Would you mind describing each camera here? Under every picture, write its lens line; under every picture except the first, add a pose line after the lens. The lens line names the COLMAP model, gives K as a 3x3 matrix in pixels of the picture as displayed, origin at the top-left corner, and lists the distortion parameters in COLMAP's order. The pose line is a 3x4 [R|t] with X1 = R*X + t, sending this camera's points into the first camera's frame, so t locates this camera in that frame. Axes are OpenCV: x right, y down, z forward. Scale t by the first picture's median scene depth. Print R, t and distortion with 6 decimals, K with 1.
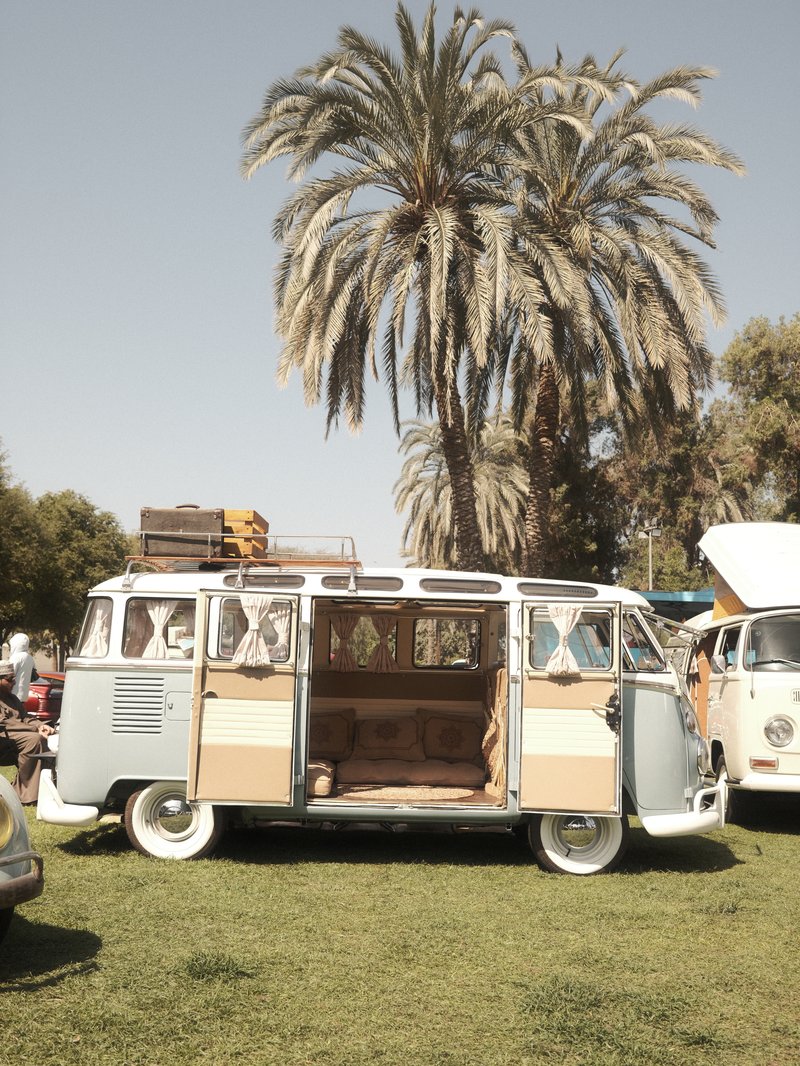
lens RADIAL K [[1205.0, 0, 399.6], [0, 1205.0, 558.6], [0, 0, 1]] dist [-0.035351, 0.074081]
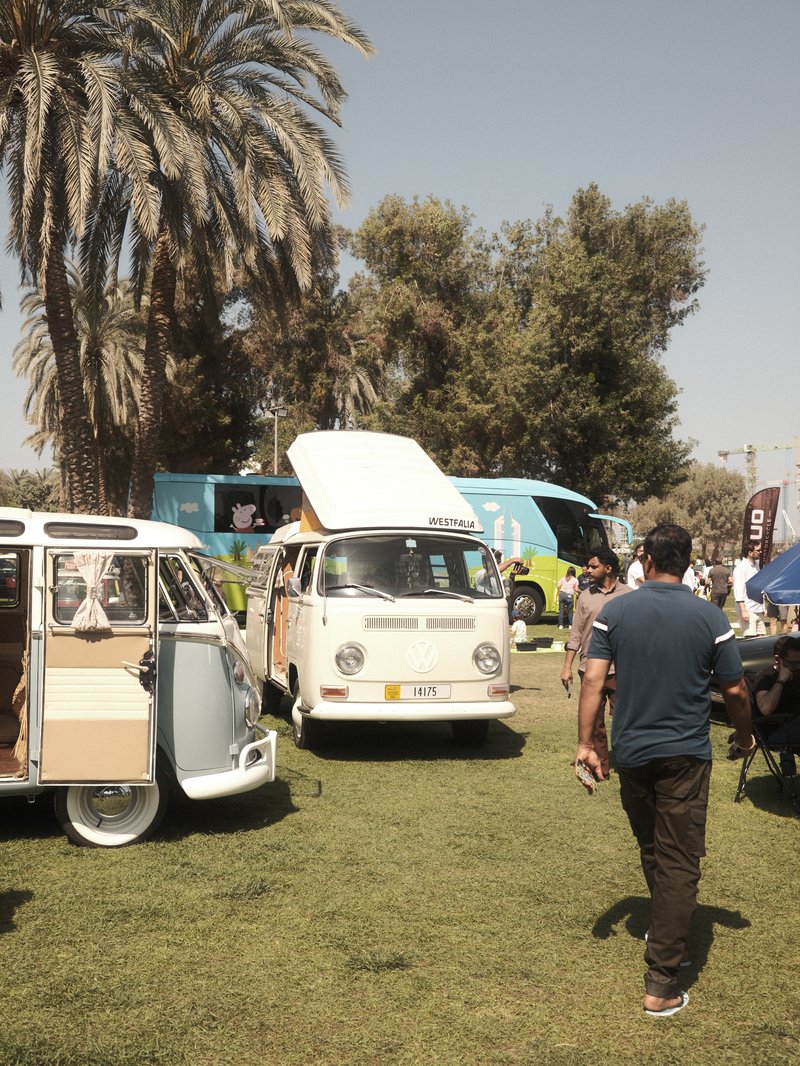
lens RADIAL K [[1205.0, 0, 399.6], [0, 1205.0, 558.6], [0, 0, 1]] dist [-0.035351, 0.074081]
pose [[0.956560, -0.009047, 0.291394, 0.079924], [-0.022785, 0.994141, 0.105661, -0.046842], [-0.290643, -0.107711, 0.950750, 0.077001]]
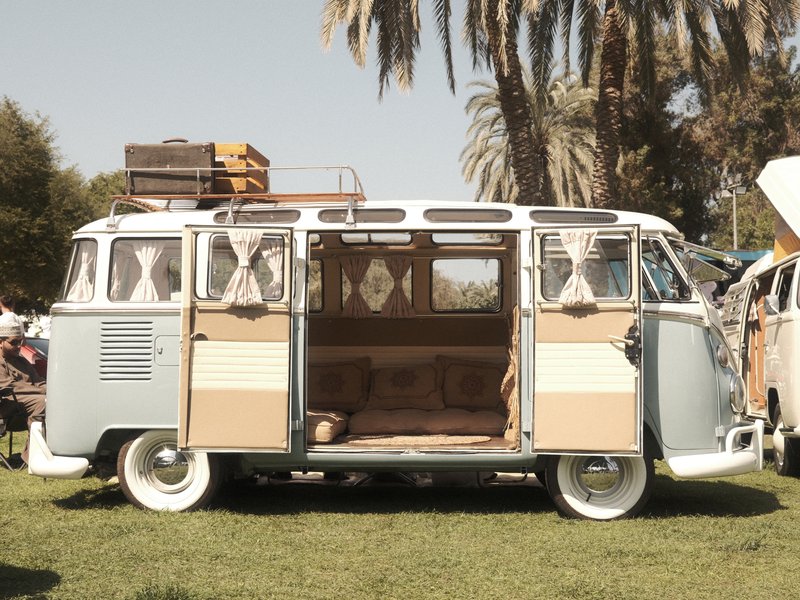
lens RADIAL K [[1276.1, 0, 400.0], [0, 1276.1, 300.0], [0, 0, 1]] dist [-0.030186, 0.003201]
pose [[0.997697, -0.028059, -0.061747, 0.050739], [0.031114, 0.998310, 0.049087, 0.033438], [0.060266, -0.050895, 0.996884, 0.014474]]
